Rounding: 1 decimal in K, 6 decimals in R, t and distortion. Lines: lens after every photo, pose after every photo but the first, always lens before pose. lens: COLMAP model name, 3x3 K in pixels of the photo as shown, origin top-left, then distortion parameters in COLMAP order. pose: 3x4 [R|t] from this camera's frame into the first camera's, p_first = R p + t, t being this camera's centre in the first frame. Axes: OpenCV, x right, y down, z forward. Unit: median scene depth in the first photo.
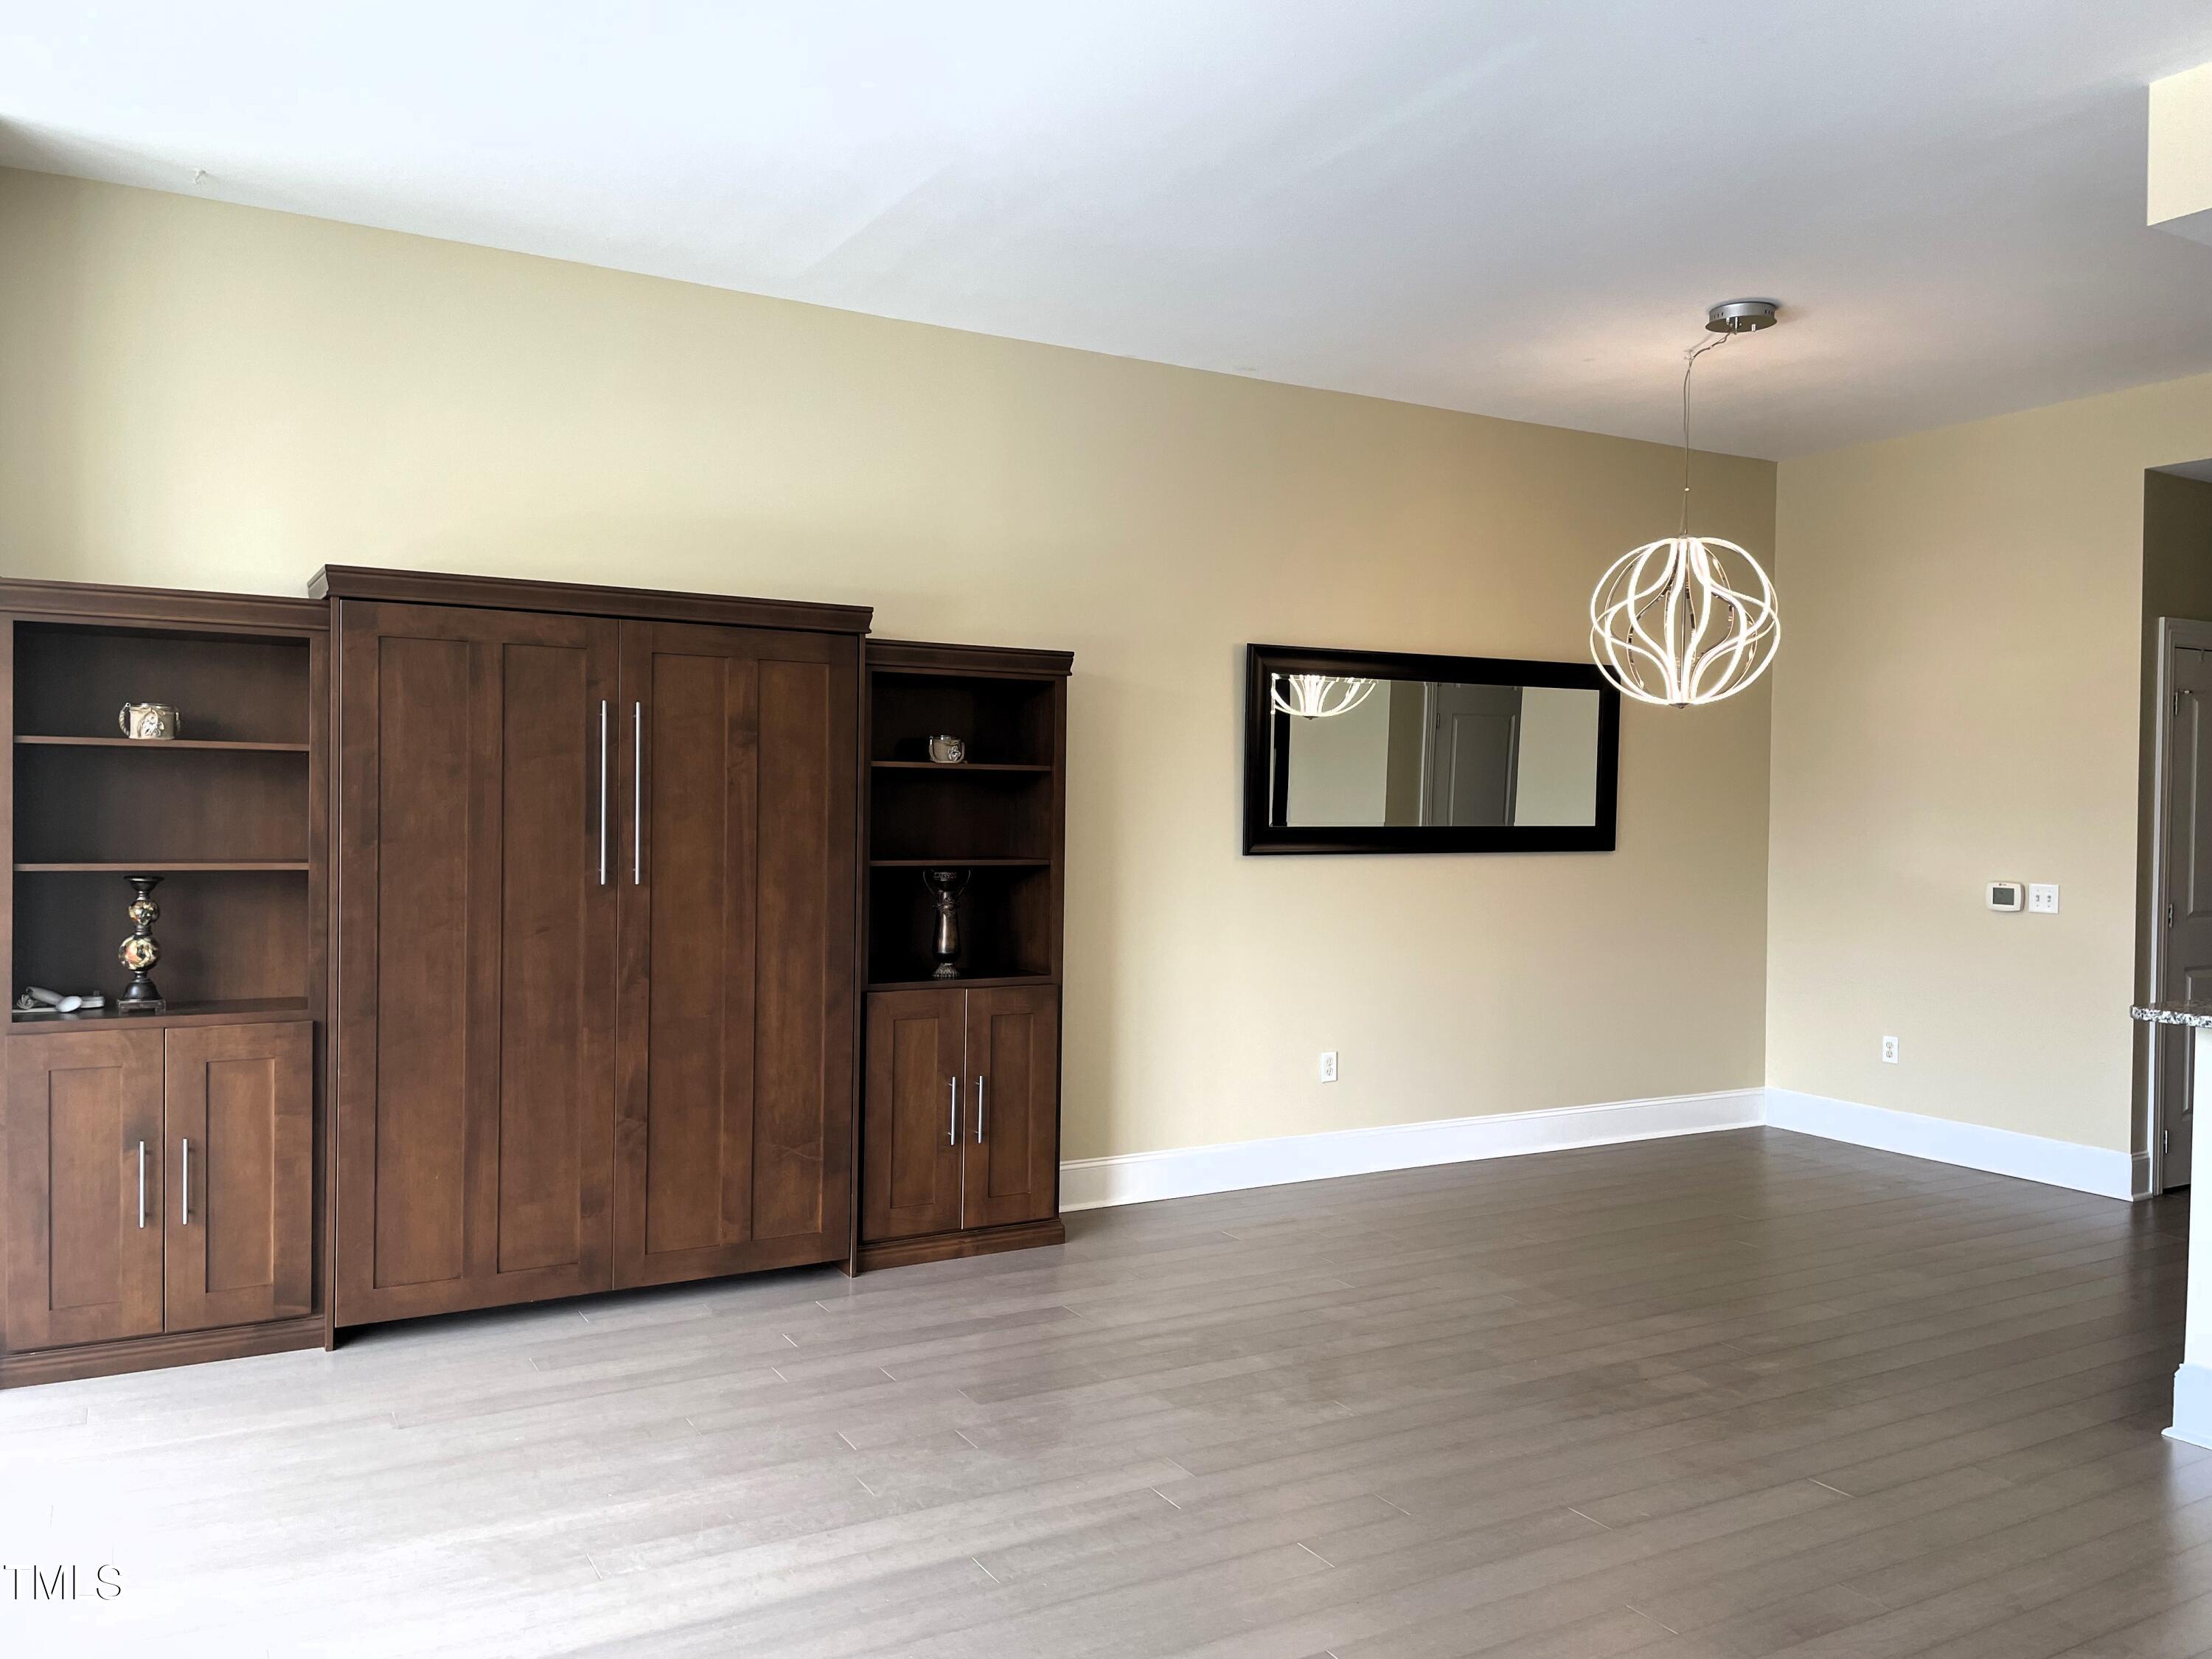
lens RADIAL K [[1672.4, 0, 1095.8], [0, 1672.4, 843.2], [0, 0, 1]] dist [0.058682, -0.082683]
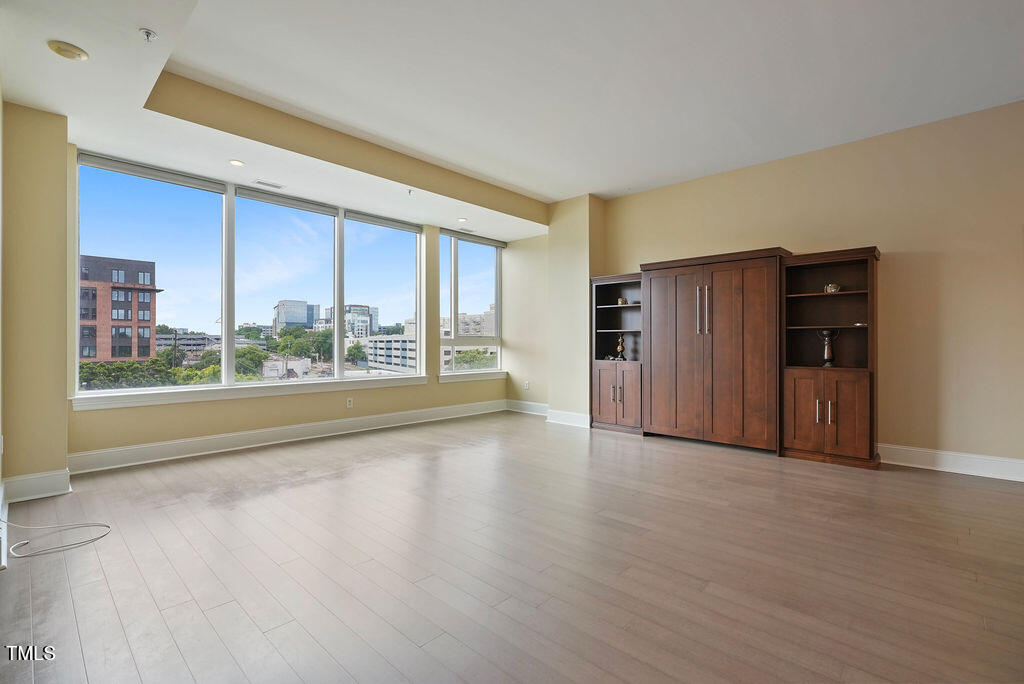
lens RADIAL K [[464.8, 0, 505.5], [0, 464.8, 342.3], [0, 0, 1]] dist [-0.009736, 0.003750]
pose [[0.286867, -0.011713, -0.957899, 0.562517], [-0.018983, 0.999659, -0.017909, 0.066644], [0.957782, 0.023321, 0.286547, 0.248444]]
